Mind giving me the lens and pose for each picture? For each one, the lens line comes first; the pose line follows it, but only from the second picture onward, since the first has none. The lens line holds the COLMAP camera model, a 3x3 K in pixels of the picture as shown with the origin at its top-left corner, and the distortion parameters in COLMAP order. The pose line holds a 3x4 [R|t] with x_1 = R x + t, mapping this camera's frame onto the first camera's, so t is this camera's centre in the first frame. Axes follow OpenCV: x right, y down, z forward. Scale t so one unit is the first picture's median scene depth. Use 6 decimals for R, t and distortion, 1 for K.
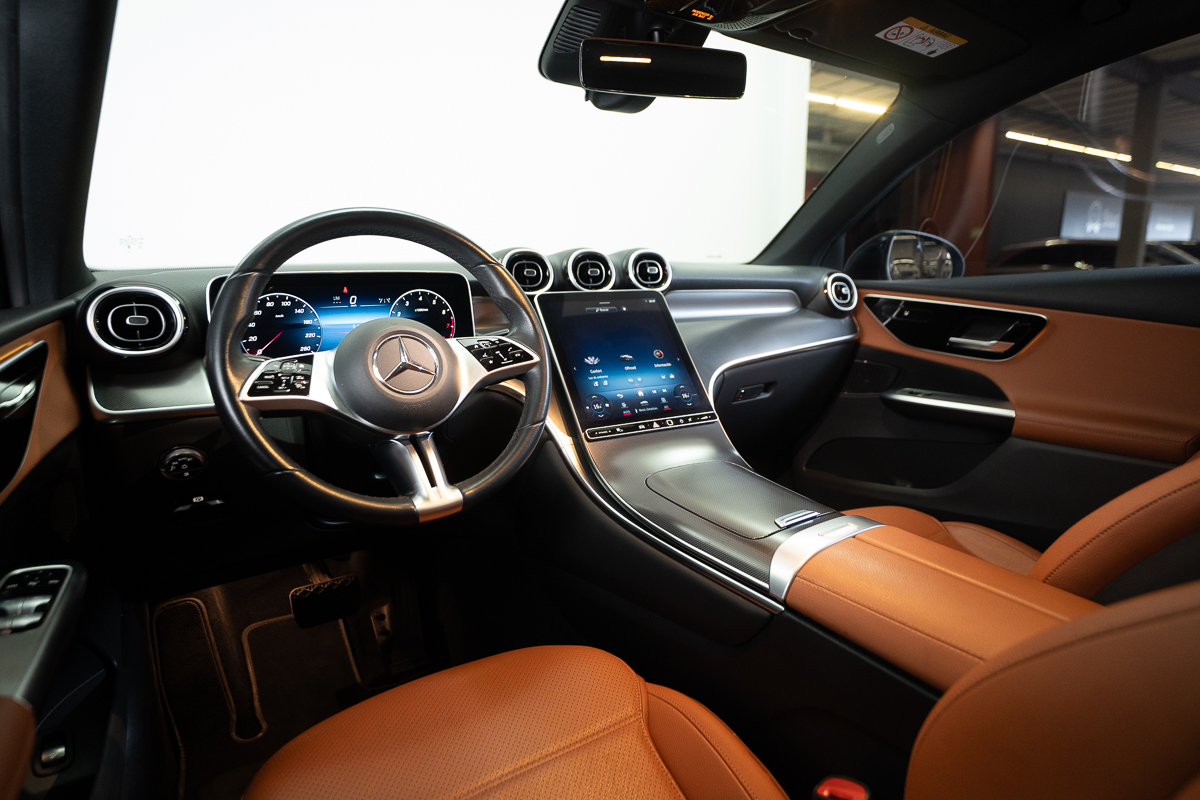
lens RADIAL K [[634.5, 0, 600.2], [0, 634.5, 404.1], [0, 0, 1]] dist [-0.005865, -0.001245]
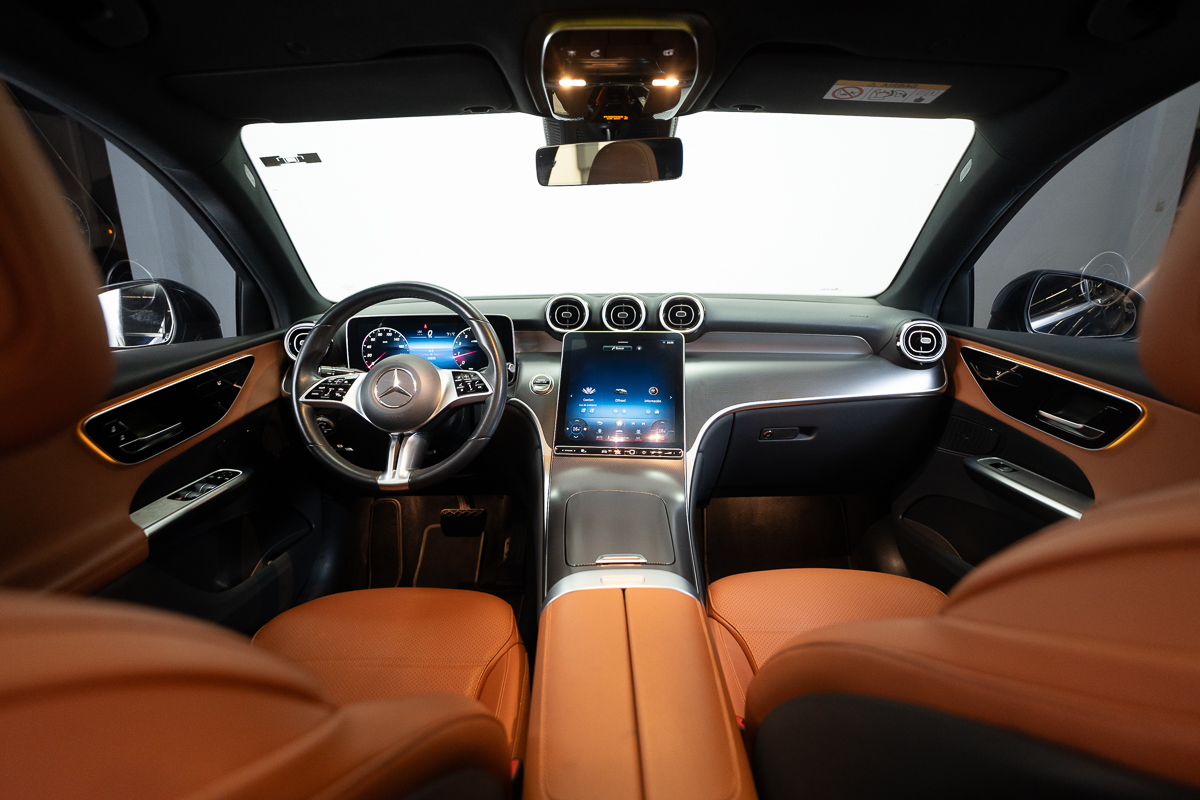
lens RADIAL K [[559.5, 0, 597.3], [0, 559.5, 404.3], [0, 0, 1]] dist [-0.015126, -0.000270]
pose [[0.833029, 0.146105, -0.533588, 0.559884], [-0.115112, 0.989163, 0.091138, -0.136854], [0.541121, -0.014498, 0.840820, 0.083557]]
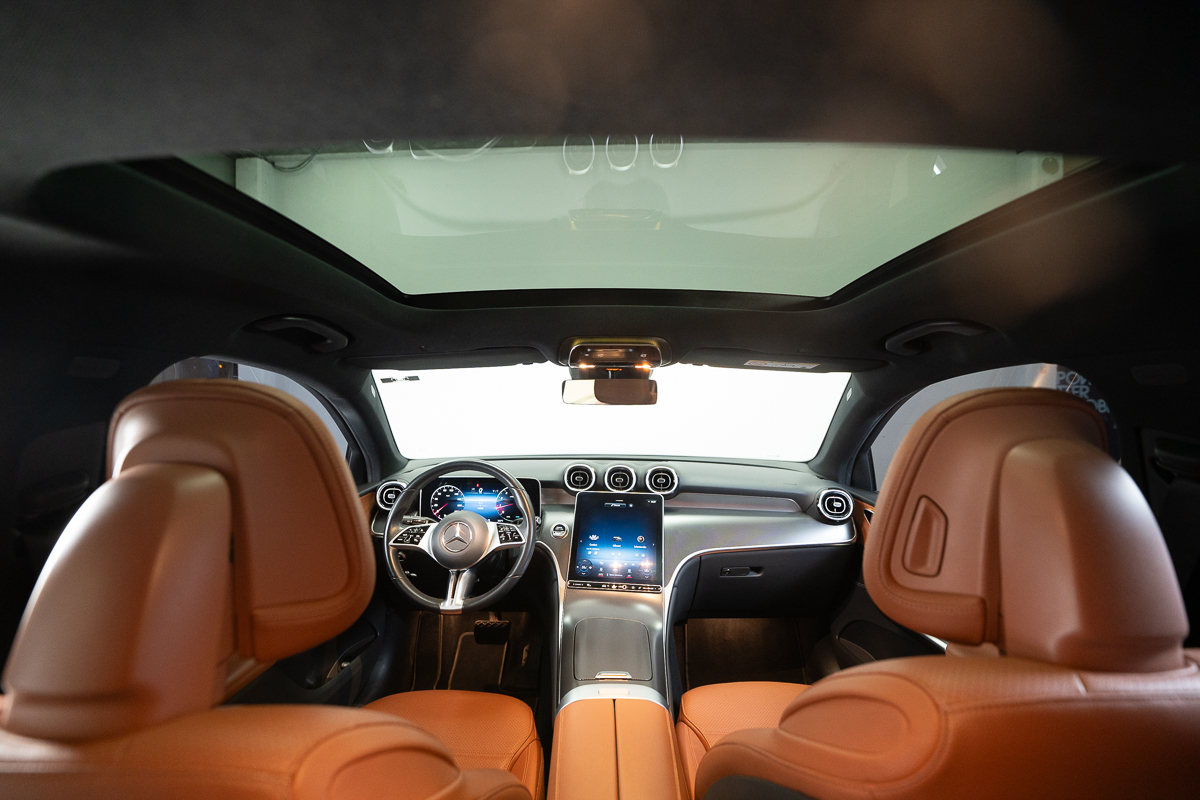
lens RADIAL K [[484.4, 0, 597.7], [0, 484.4, 401.7], [0, 0, 1]] dist [-0.030557, 0.003044]
pose [[0.823908, 0.041857, -0.565176, 0.679419], [-0.133732, 0.983465, -0.122117, -0.257399], [0.550719, 0.176195, 0.815882, -0.113050]]
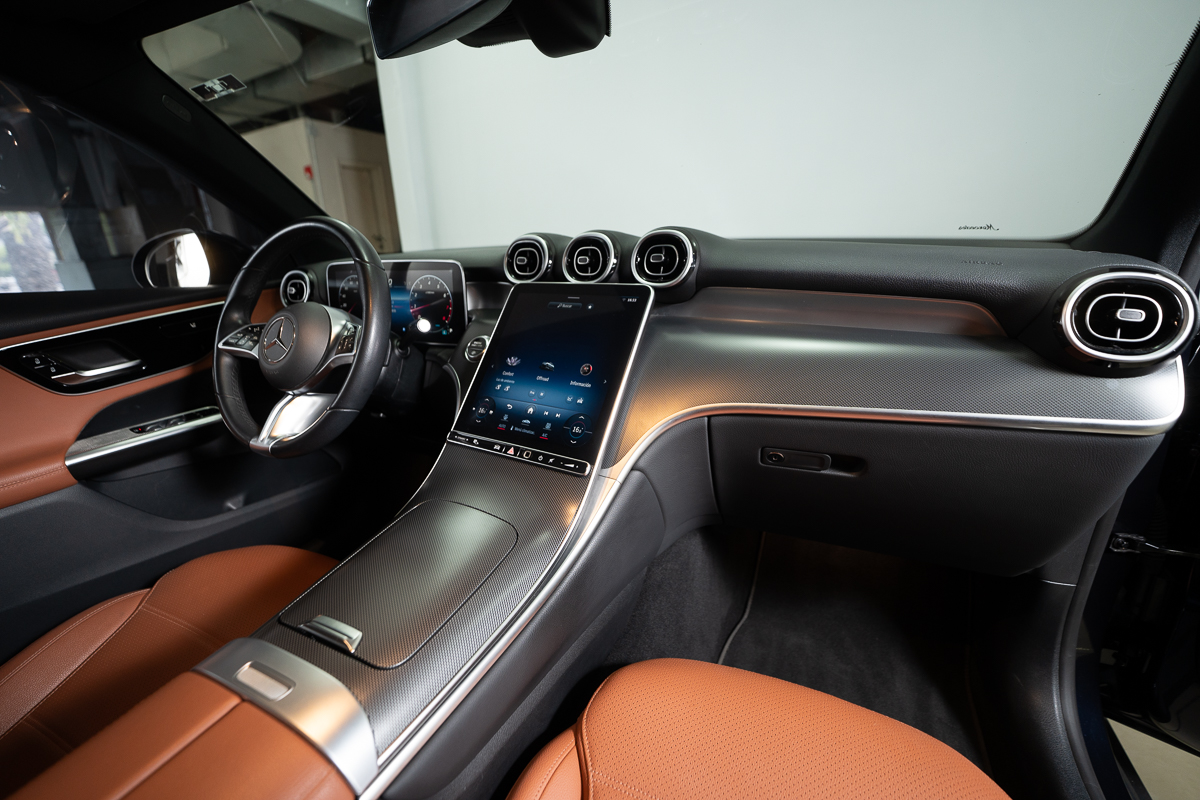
lens RADIAL K [[484.4, 0, 598.9], [0, 484.4, 396.7], [0, 0, 1]] dist [-0.030557, 0.003044]
pose [[0.519534, 0.260997, -0.813612, 0.606512], [-0.152112, 0.965247, 0.212508, -0.178294], [0.840801, 0.013355, 0.541180, 0.689026]]
